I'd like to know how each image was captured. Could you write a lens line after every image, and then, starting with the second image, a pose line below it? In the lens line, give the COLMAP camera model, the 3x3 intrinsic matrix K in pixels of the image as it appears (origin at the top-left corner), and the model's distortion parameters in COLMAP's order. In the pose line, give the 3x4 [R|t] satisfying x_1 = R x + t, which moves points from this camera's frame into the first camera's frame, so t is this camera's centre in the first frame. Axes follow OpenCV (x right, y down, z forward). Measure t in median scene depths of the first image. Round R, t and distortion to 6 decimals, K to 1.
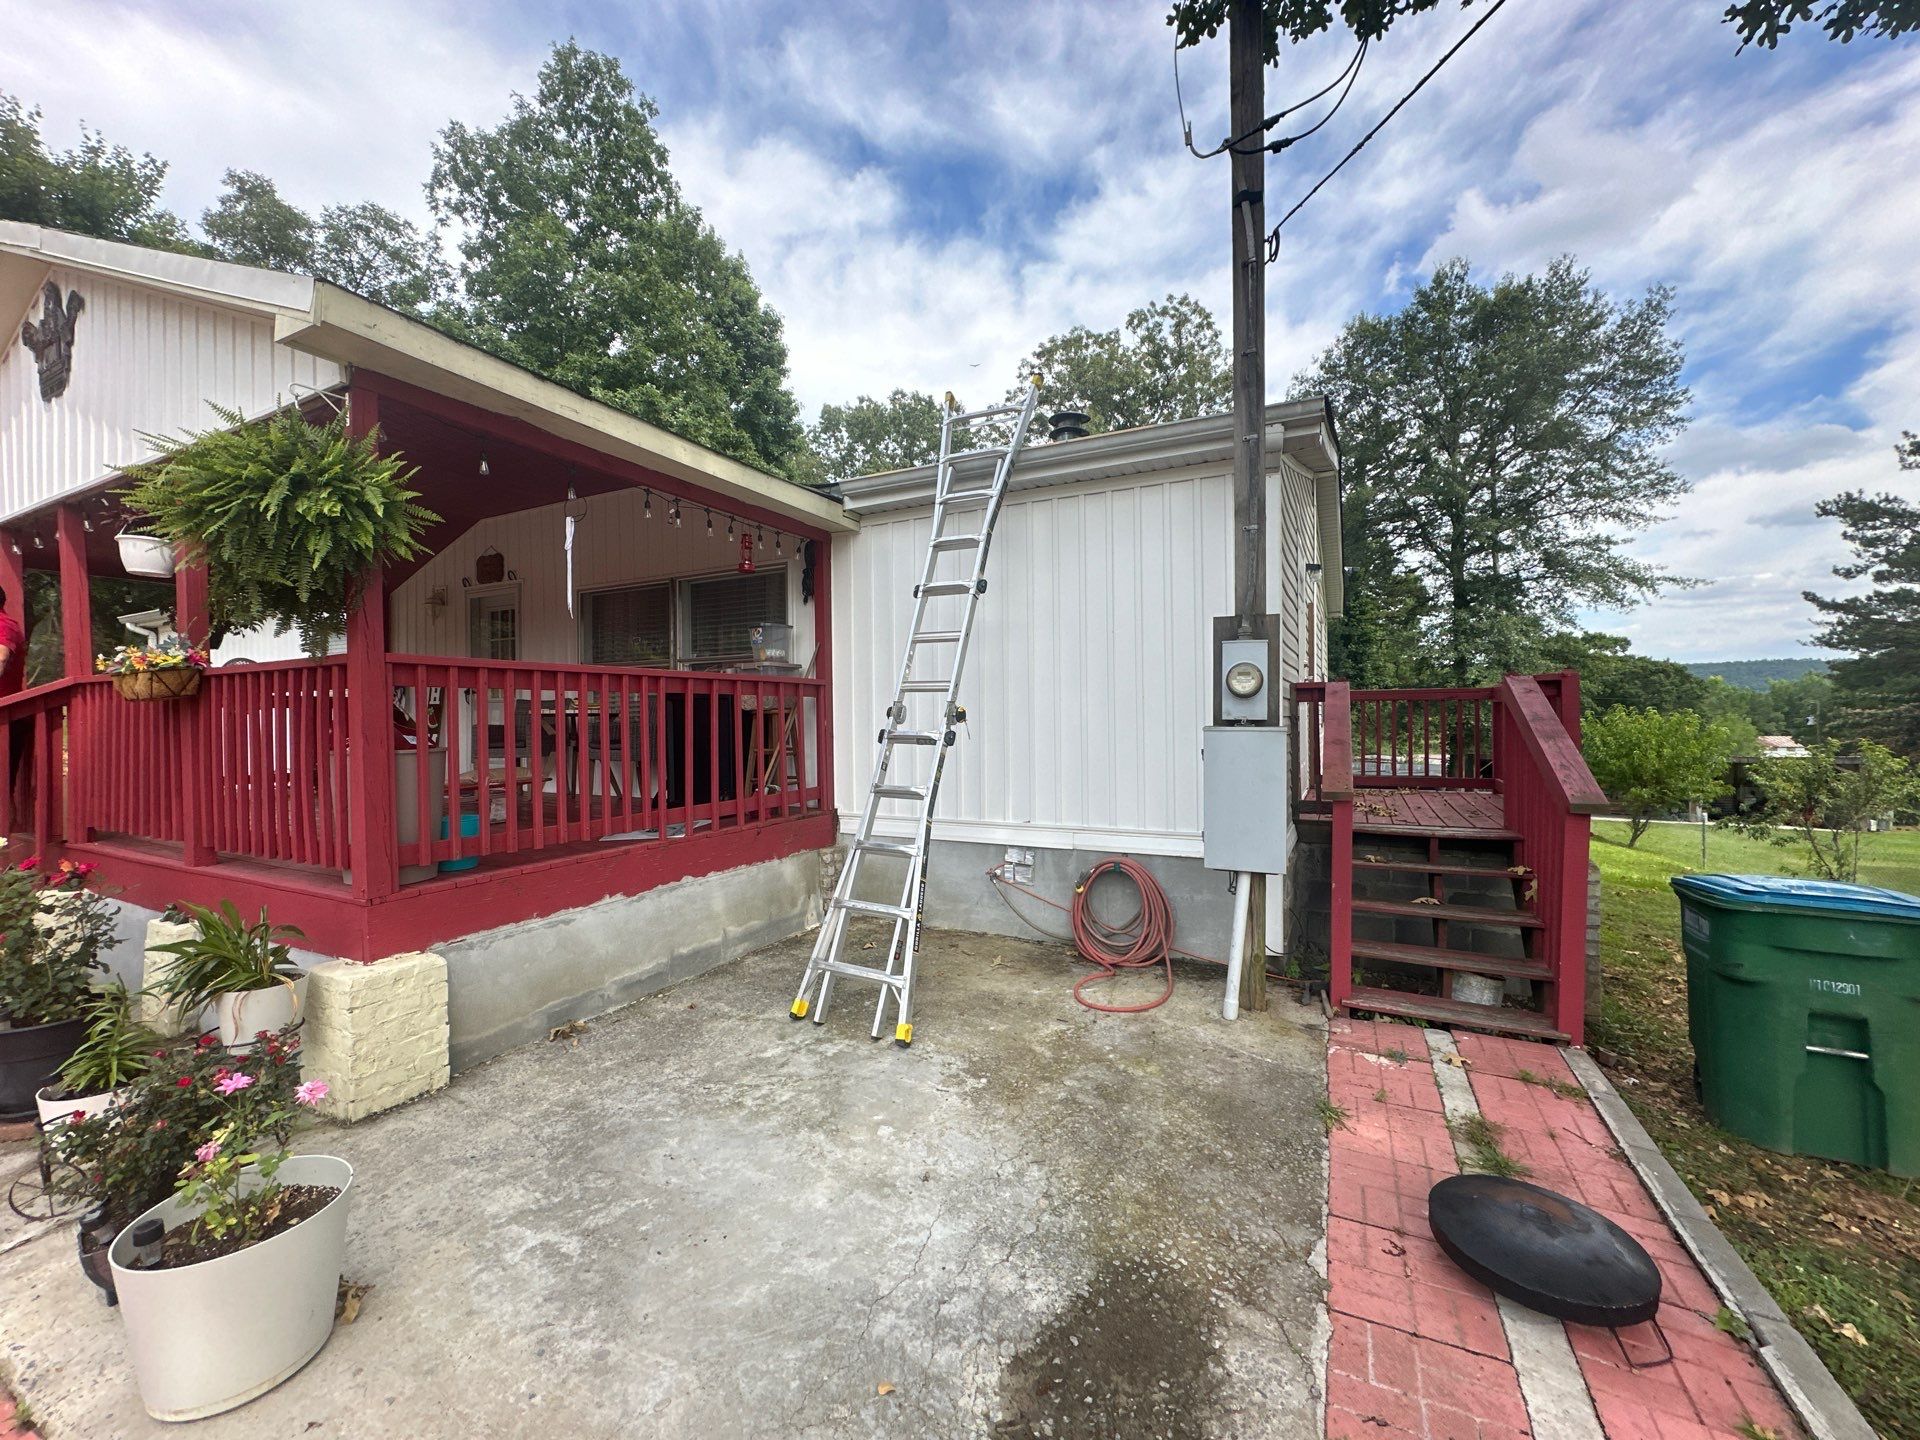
lens RADIAL K [[782.1, 0, 960.7], [0, 782.1, 714.6], [0, 0, 1]] dist [0.013943, -0.000201]
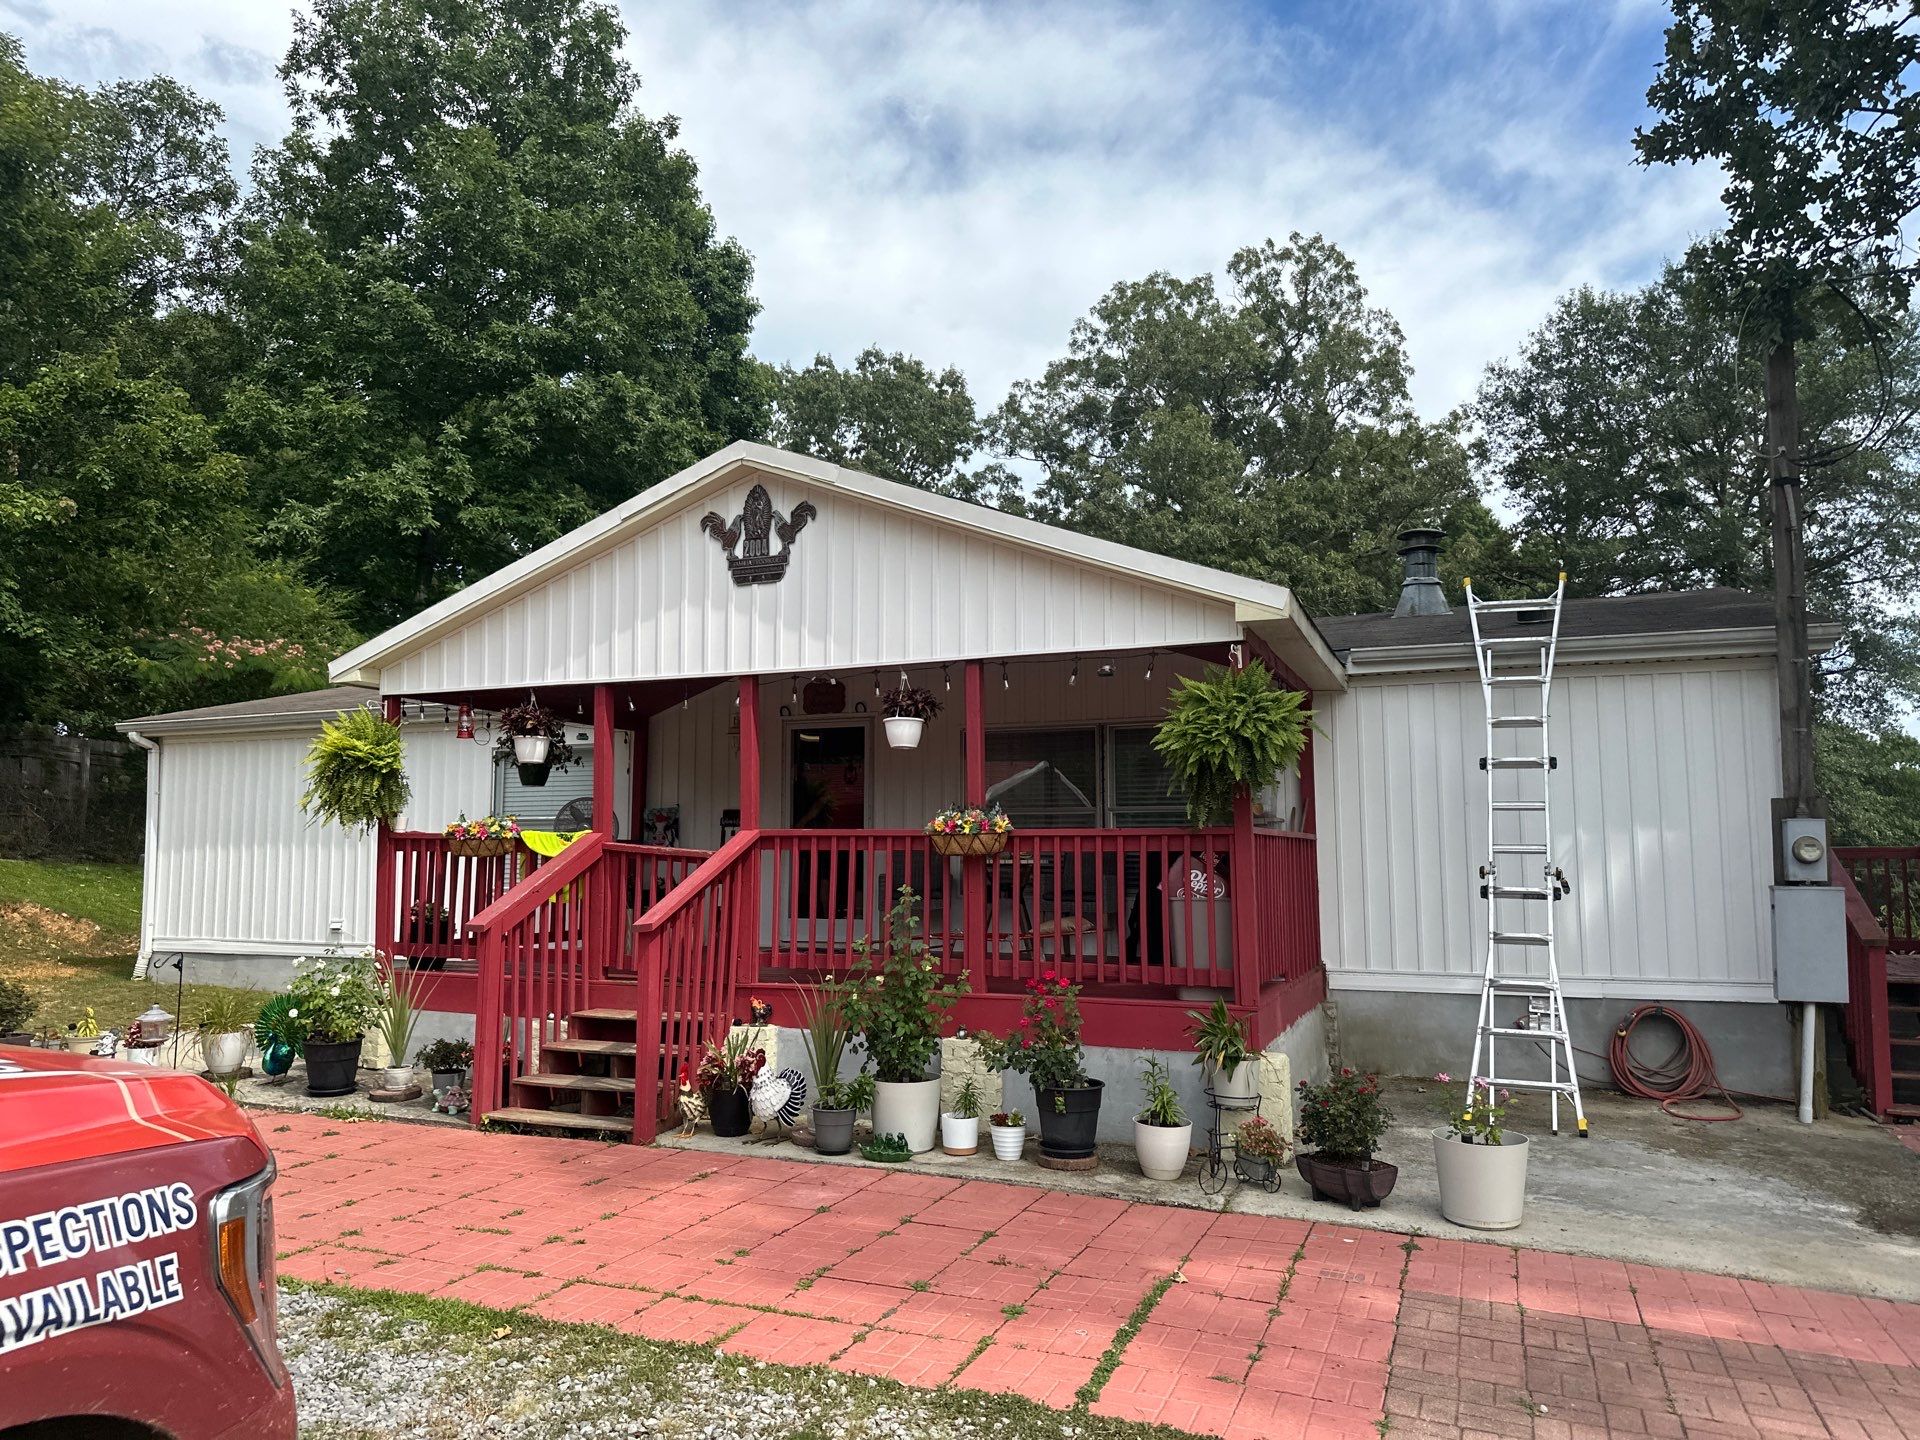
lens RADIAL K [[1370.9, 0, 960.0], [0, 1370.9, 720.0], [0, 0, 1]] dist [0.091007, -0.112044]
pose [[0.996144, 0.019835, 0.085459, -0.150060], [-0.011186, 0.994871, -0.100527, -0.001319], [-0.087015, 0.099183, 0.991257, -0.142741]]
